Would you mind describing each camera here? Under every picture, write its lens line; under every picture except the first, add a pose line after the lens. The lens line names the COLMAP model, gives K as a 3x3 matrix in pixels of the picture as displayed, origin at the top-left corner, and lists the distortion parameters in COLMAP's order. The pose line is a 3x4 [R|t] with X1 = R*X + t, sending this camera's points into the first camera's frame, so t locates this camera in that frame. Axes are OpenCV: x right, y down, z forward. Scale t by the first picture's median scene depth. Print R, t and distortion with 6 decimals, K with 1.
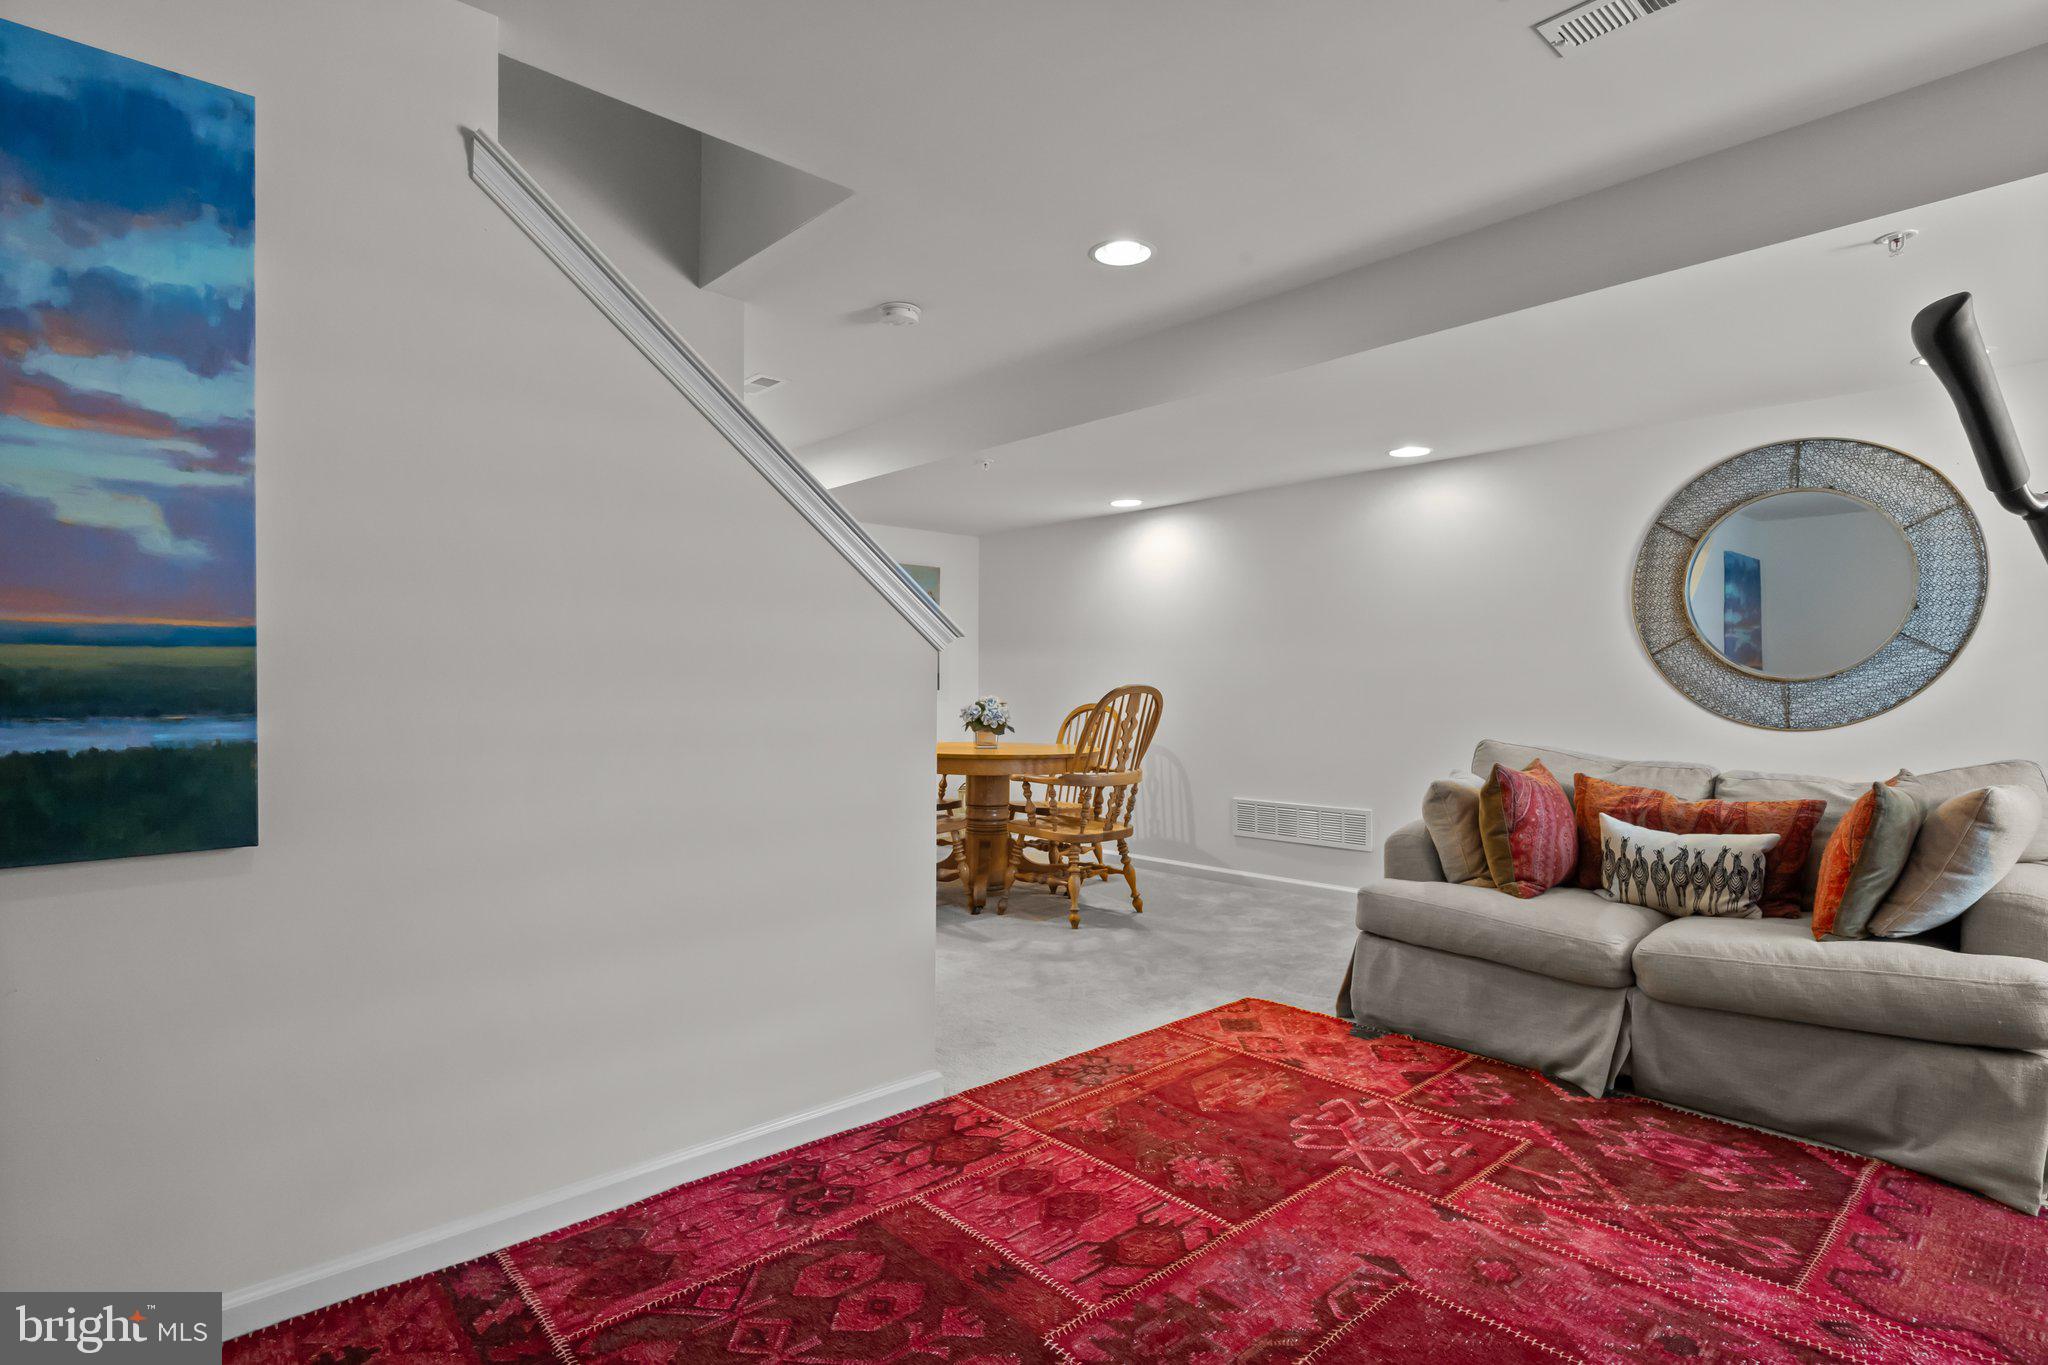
lens RADIAL K [[1045.3, 0, 1024.0], [0, 1045.3, 682.5], [0, 0, 1]] dist [0.032482, 0.000325]
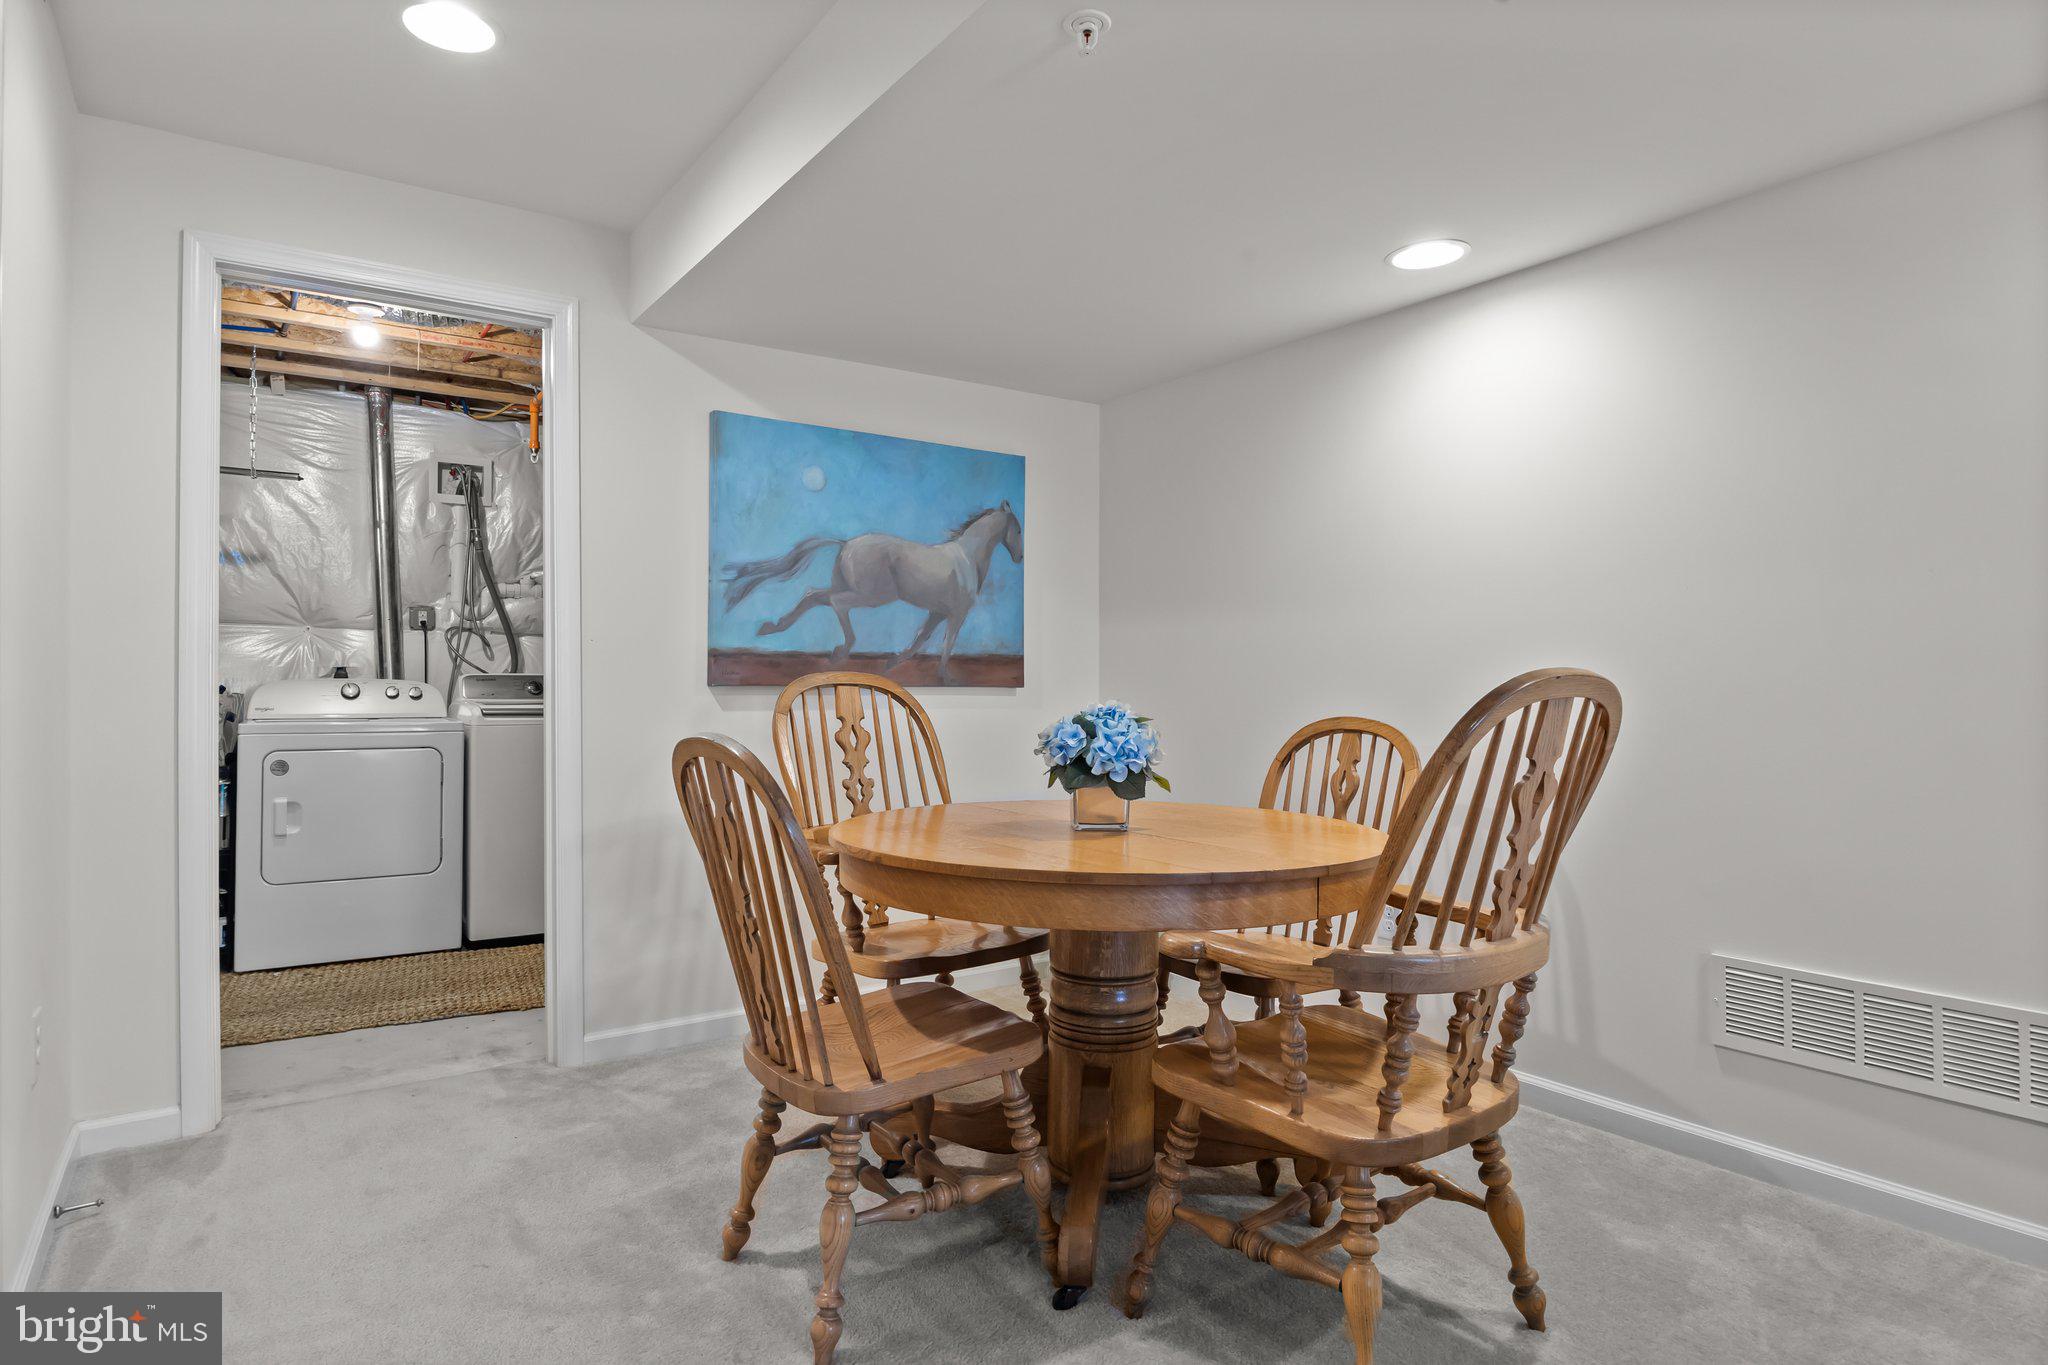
lens RADIAL K [[1151.3, 0, 1024.0], [0, 1151.3, 682.5], [0, 0, 1]] dist [-0.000870, -0.000091]
pose [[0.991641, 0.000410, -0.129029, -0.014383], [-0.000310, 1.000000, 0.000790, 0.009676], [0.129030, -0.000744, 0.991640, 1.013018]]
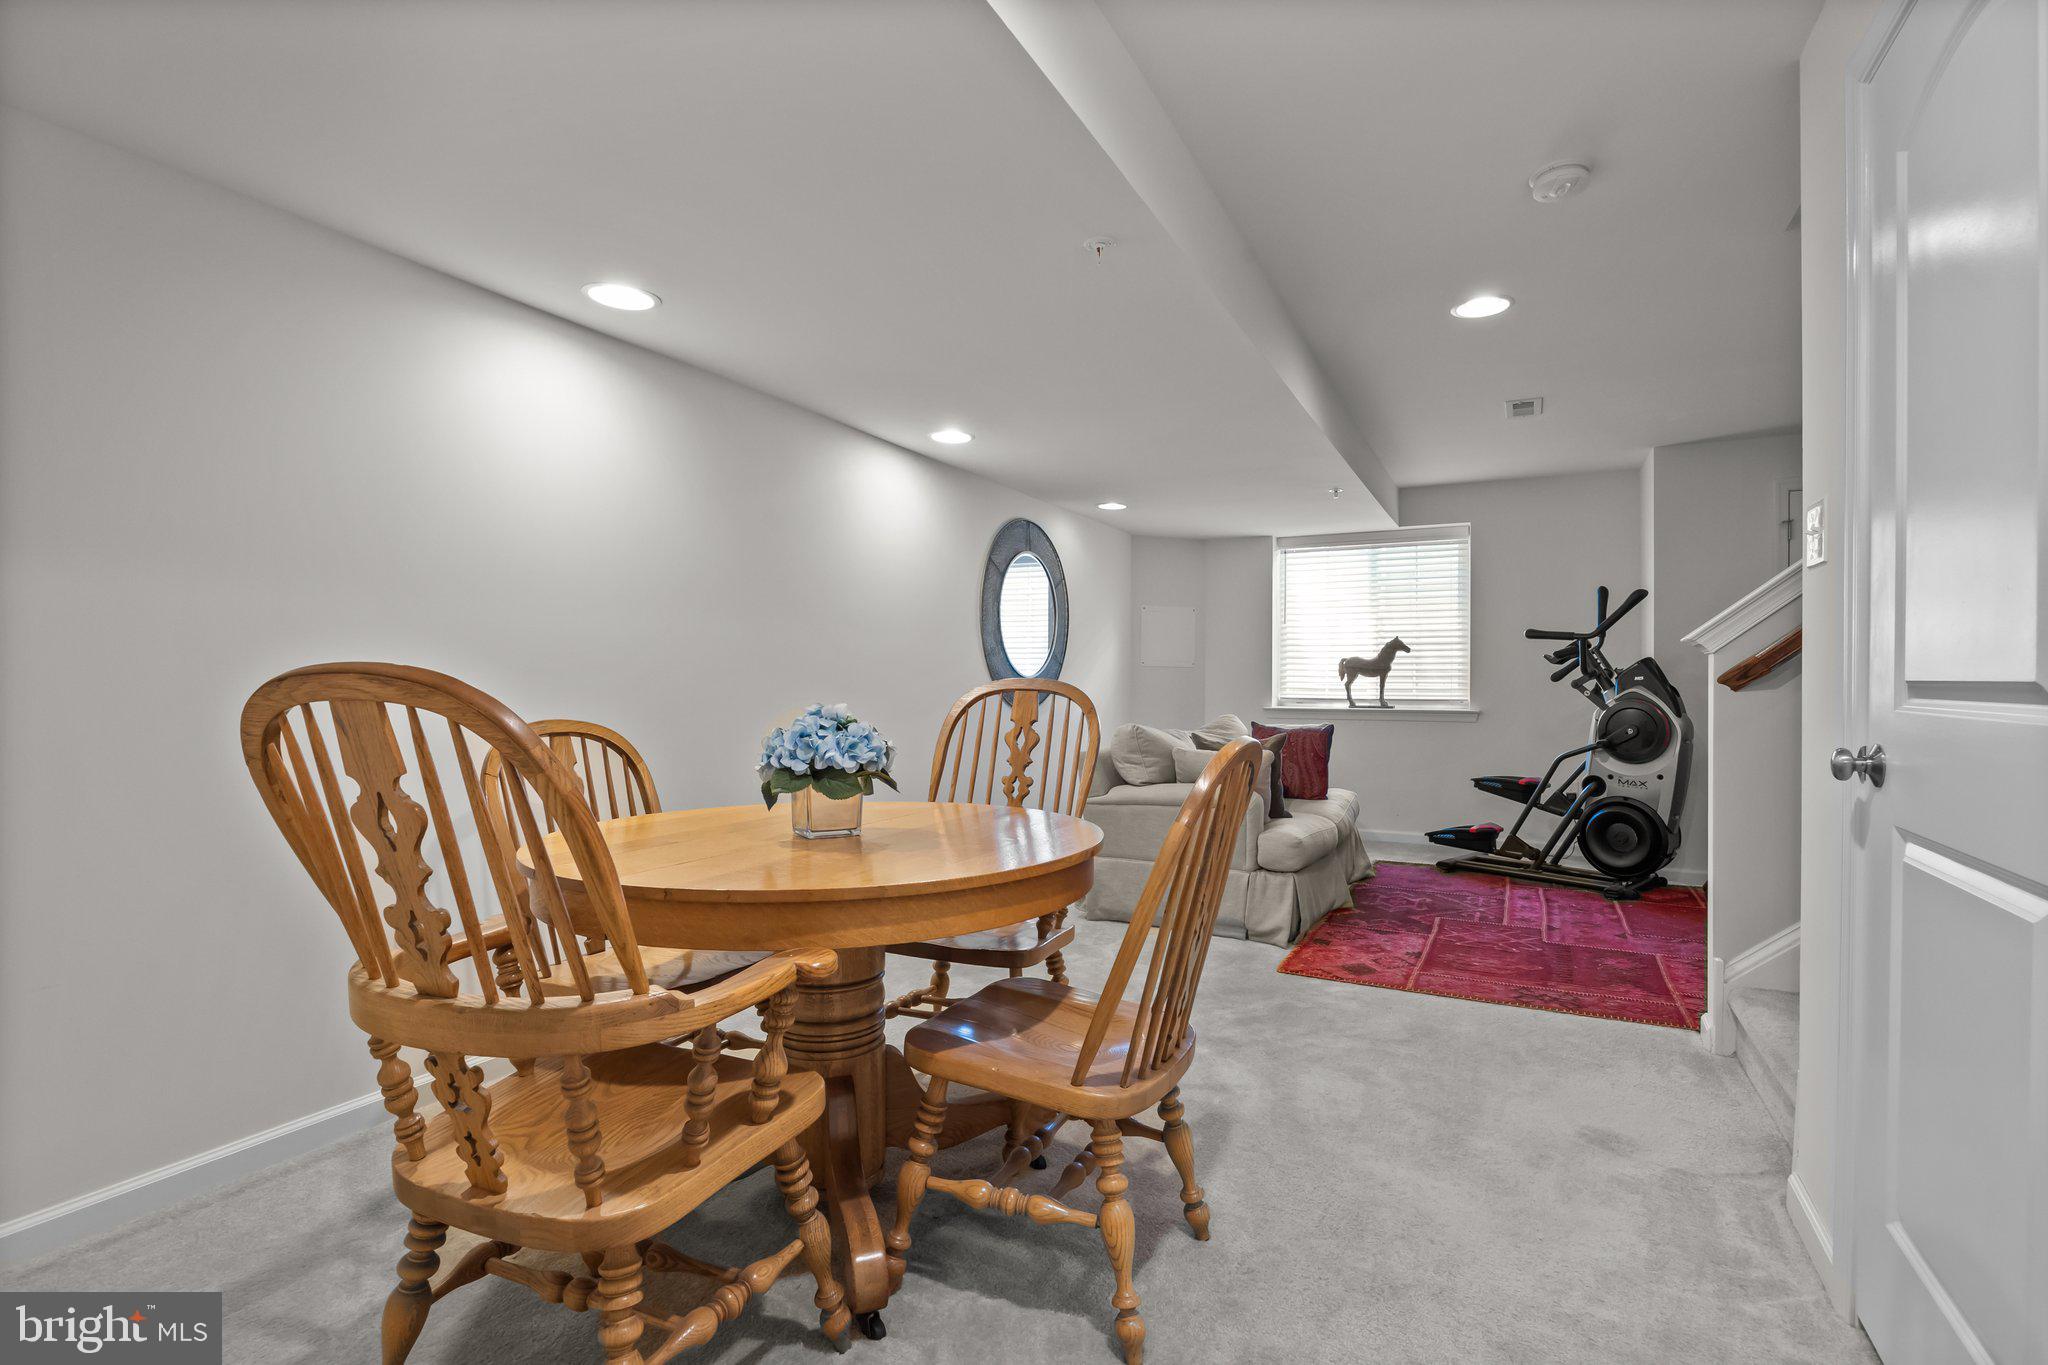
lens RADIAL K [[981.7, 0, 1024.0], [0, 981.7, 682.5], [0, 0, 1]] dist [-0.000431, -0.000017]
pose [[-0.353049, -0.004460, 0.935594, -0.796376], [-0.002486, 0.999990, 0.003829, -0.002352], [-0.935601, -0.000974, -0.353057, 1.995531]]
